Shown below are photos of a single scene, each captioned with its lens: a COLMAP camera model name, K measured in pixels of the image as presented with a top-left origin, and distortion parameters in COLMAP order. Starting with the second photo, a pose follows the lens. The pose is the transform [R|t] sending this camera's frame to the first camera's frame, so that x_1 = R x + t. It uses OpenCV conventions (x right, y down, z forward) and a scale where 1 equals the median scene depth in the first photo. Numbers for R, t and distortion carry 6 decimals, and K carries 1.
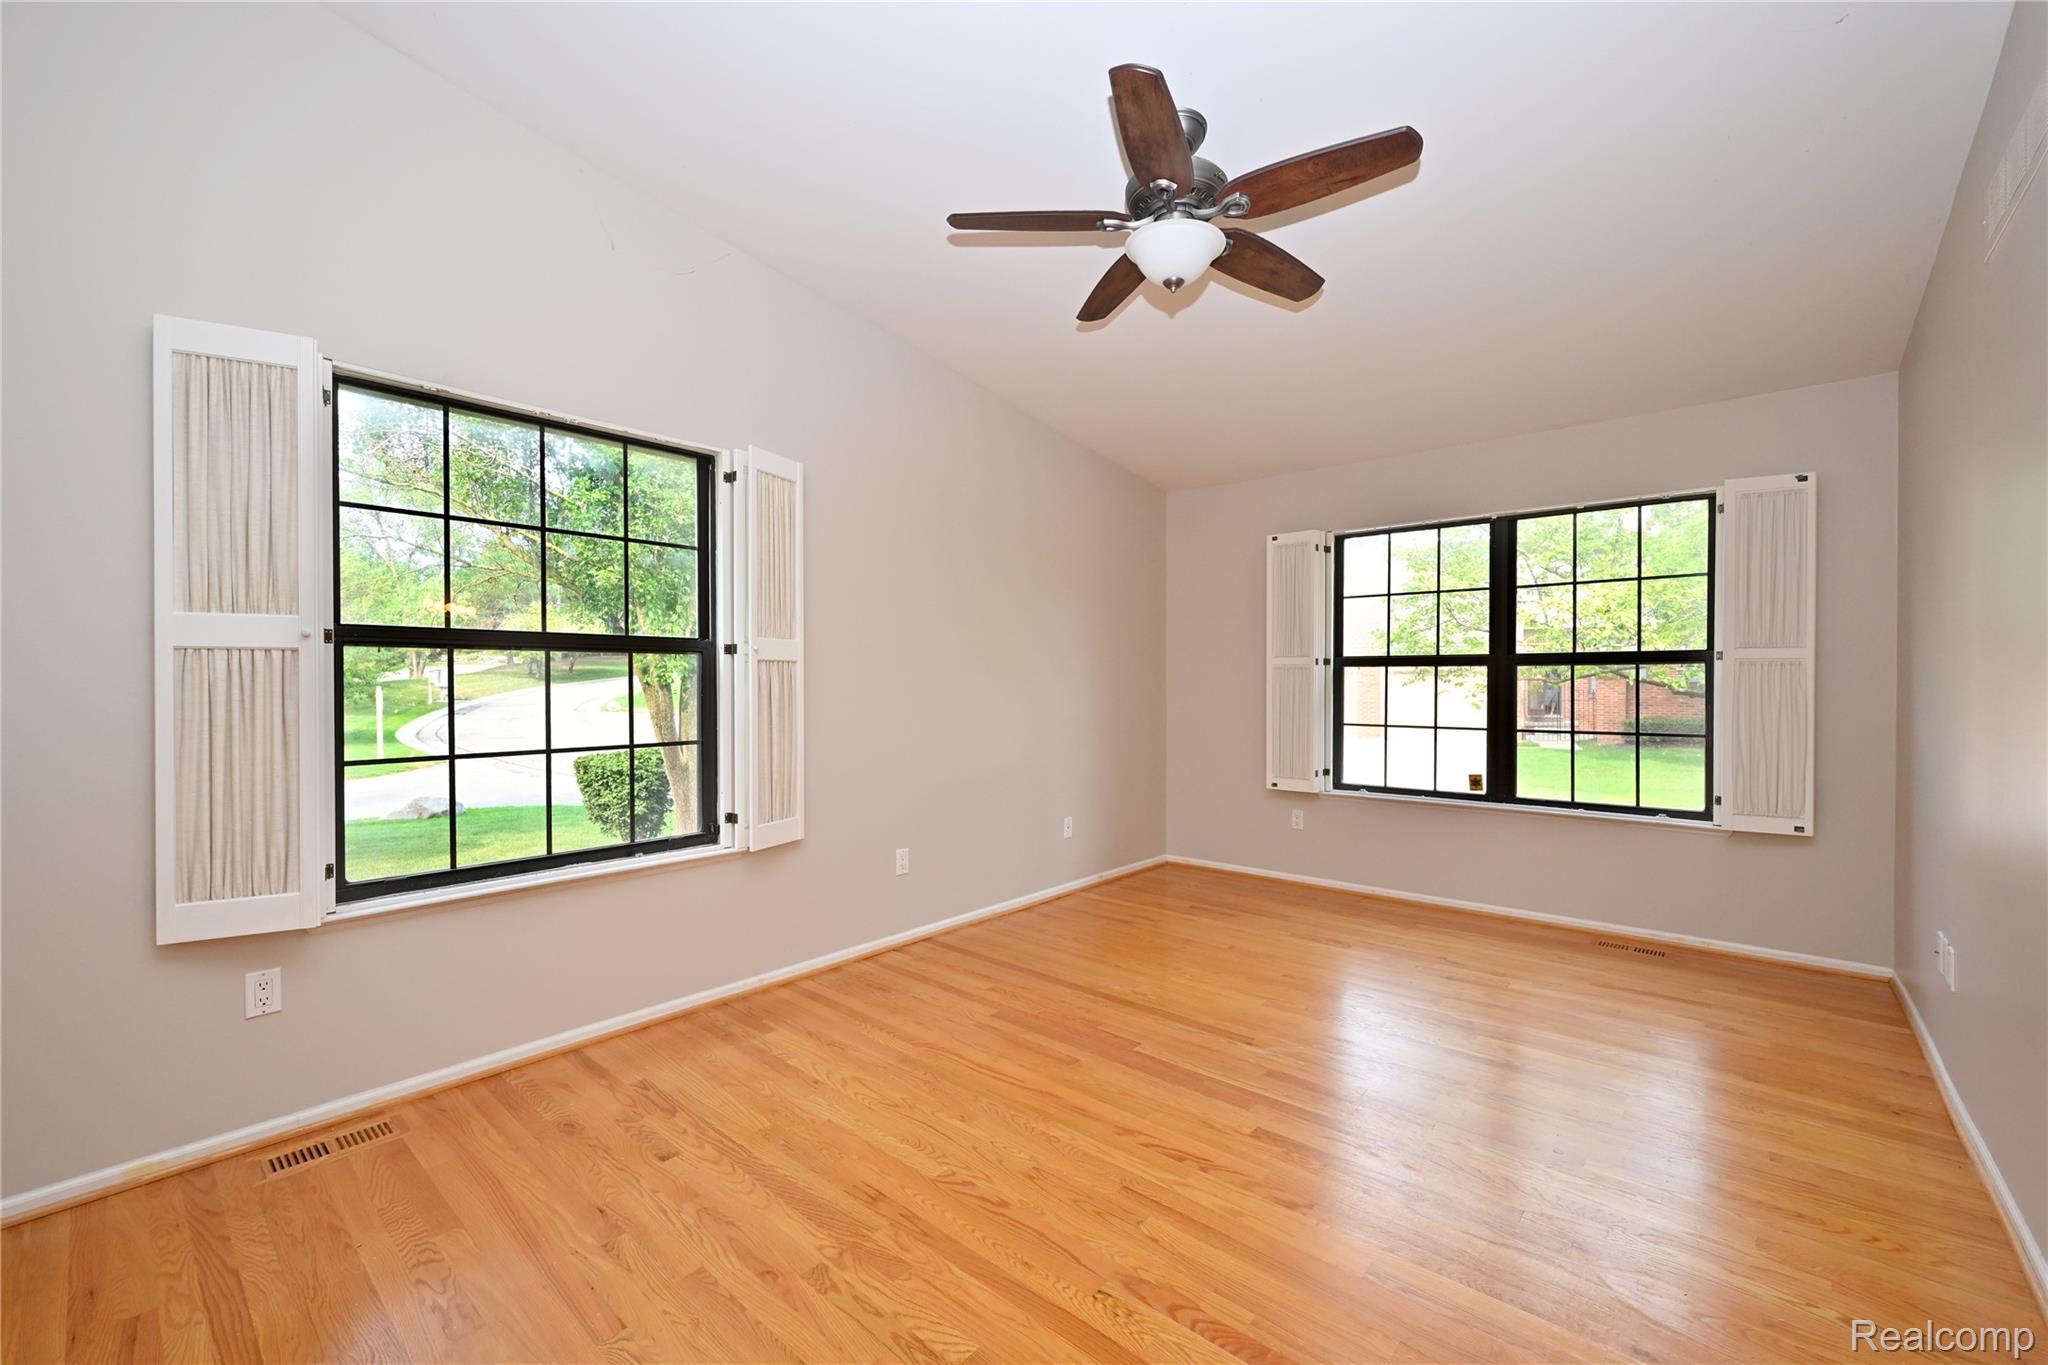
lens RADIAL K [[844.4, 0, 1024.0], [0, 844.4, 682.5], [0, 0, 1]] dist [-0.000126, -0.000060]
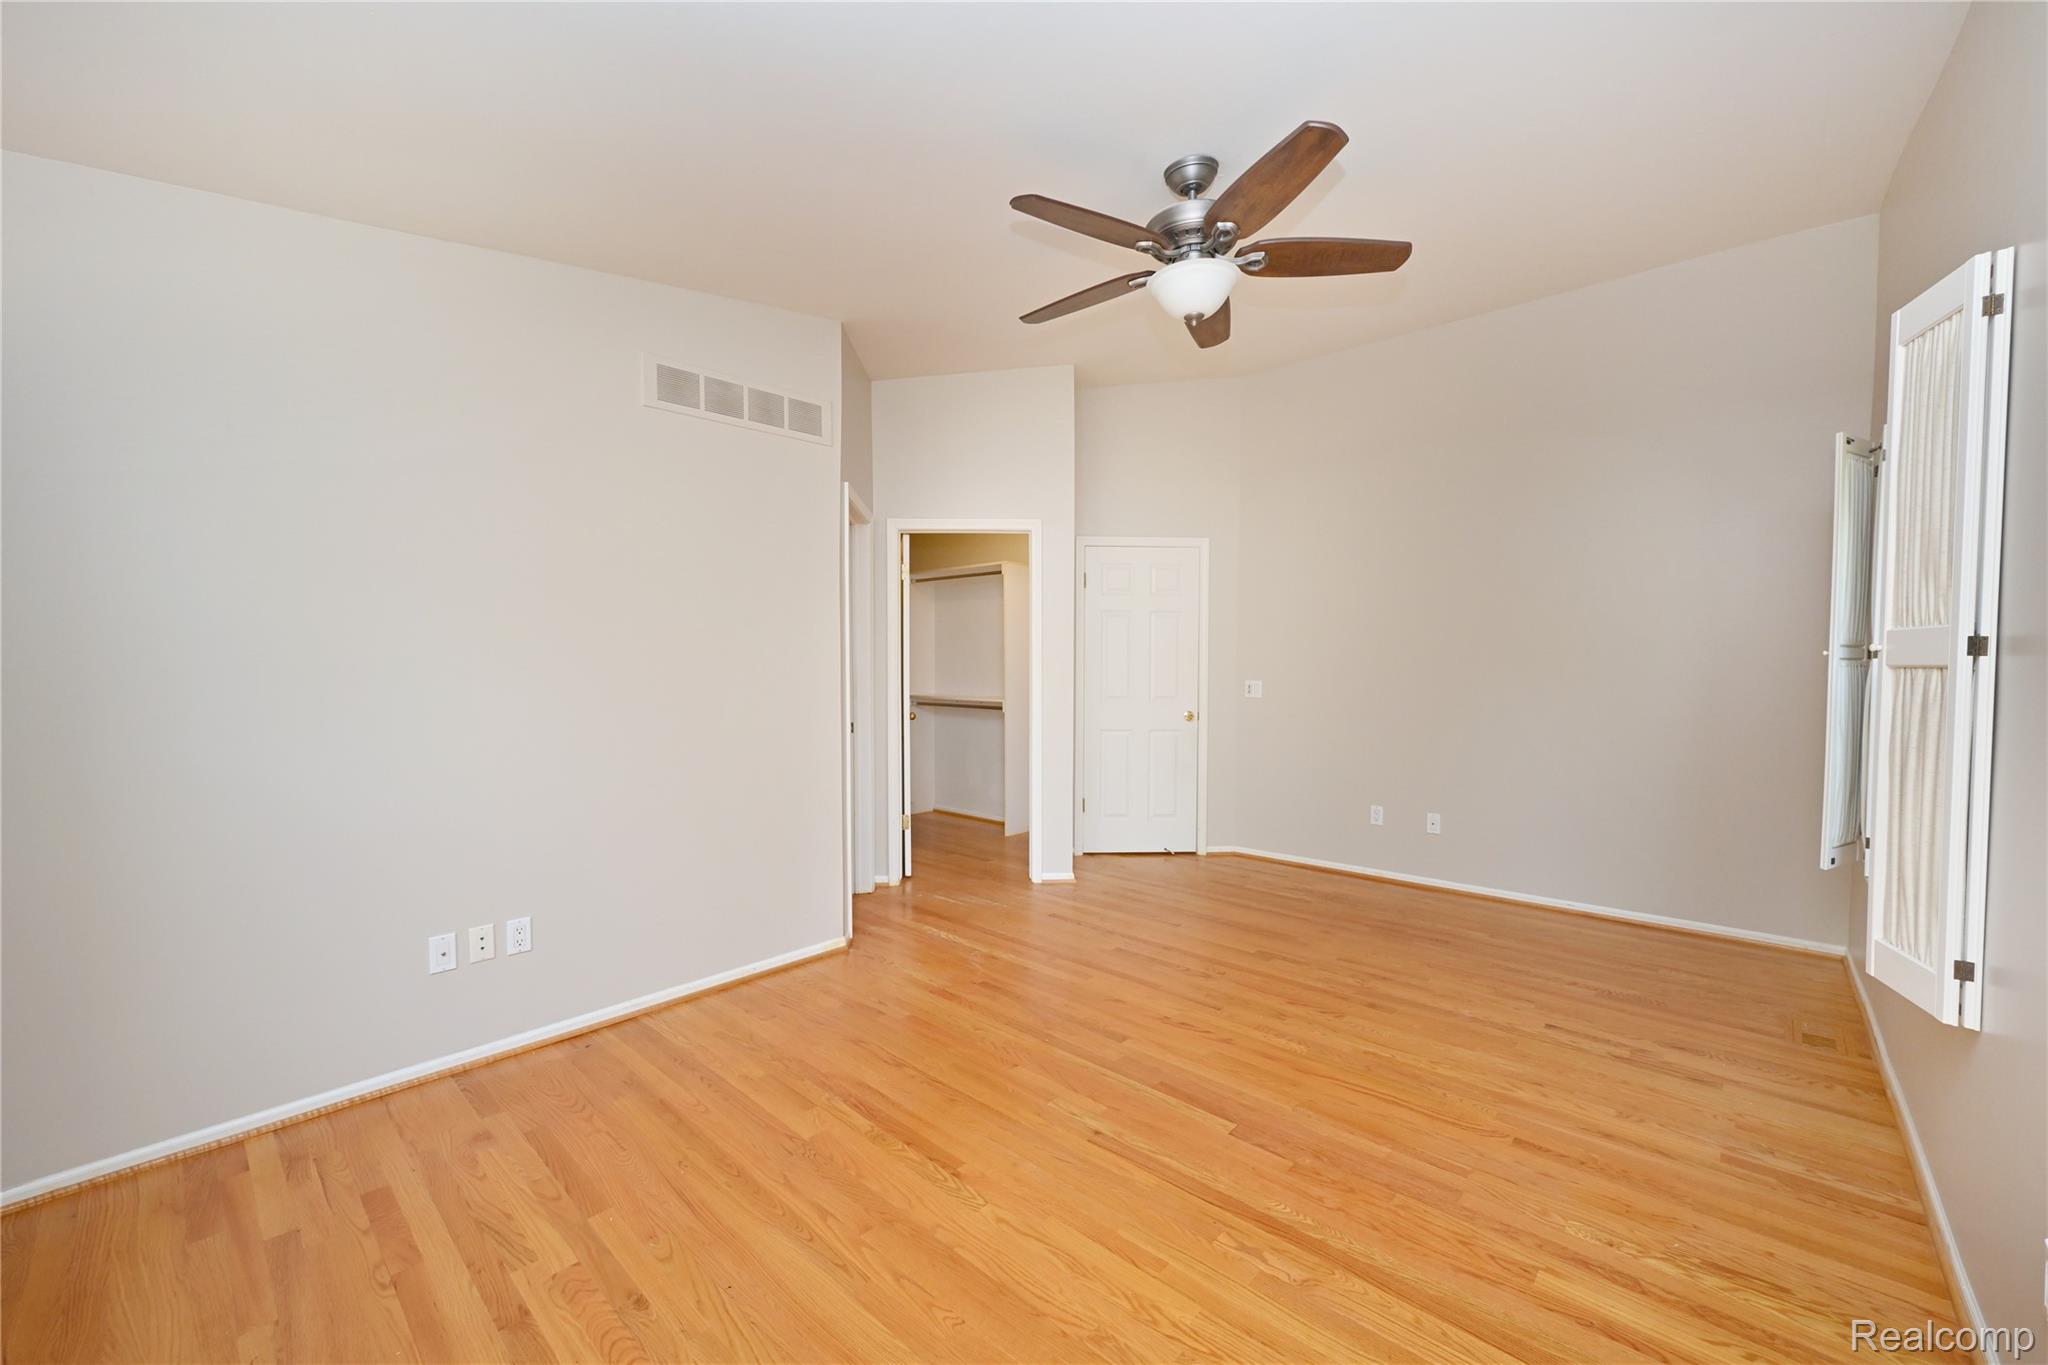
lens RADIAL K [[824.2, 0, 1005.3], [0, 824.2, 695.0], [0, 0, 1]] dist [0.000083, 0.000344]
pose [[-0.999300, -0.002464, 0.037321, 0.219975], [-0.001099, 0.999331, 0.036564, -0.020907], [-0.037386, 0.036497, -0.998634, 1.204268]]
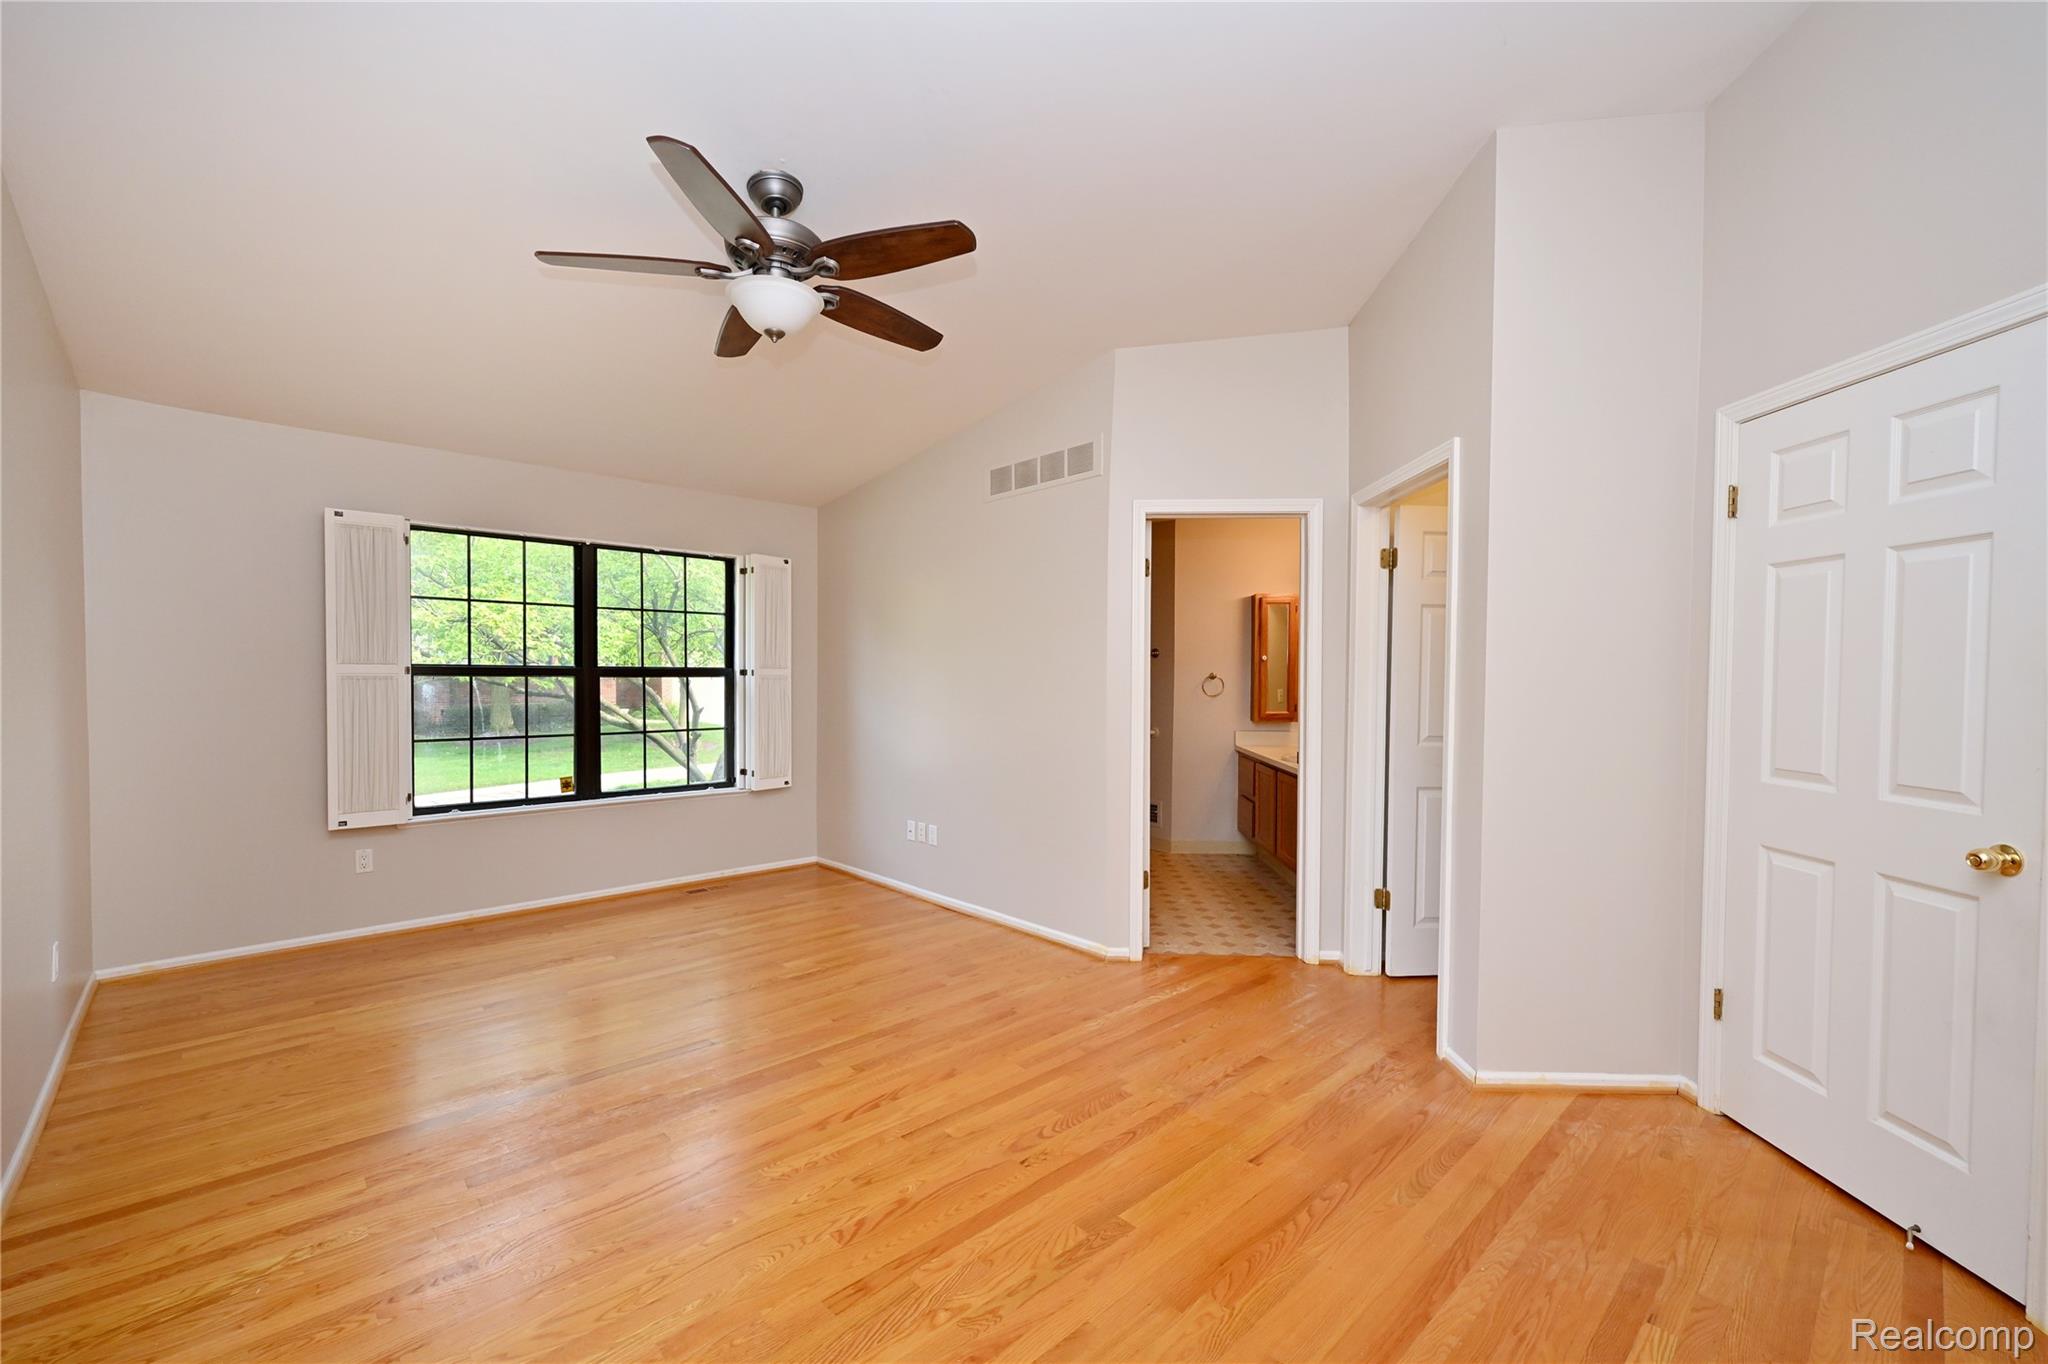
lens RADIAL K [[824.2, 0, 1005.3], [0, 824.2, 694.5], [0, 0, 1]] dist [0.000083, 0.000344]
pose [[0.116091, -0.024129, 0.992945, -0.481692], [-0.005419, 0.999675, 0.024926, -0.028545], [-0.993224, -0.008274, 0.115922, 0.345446]]
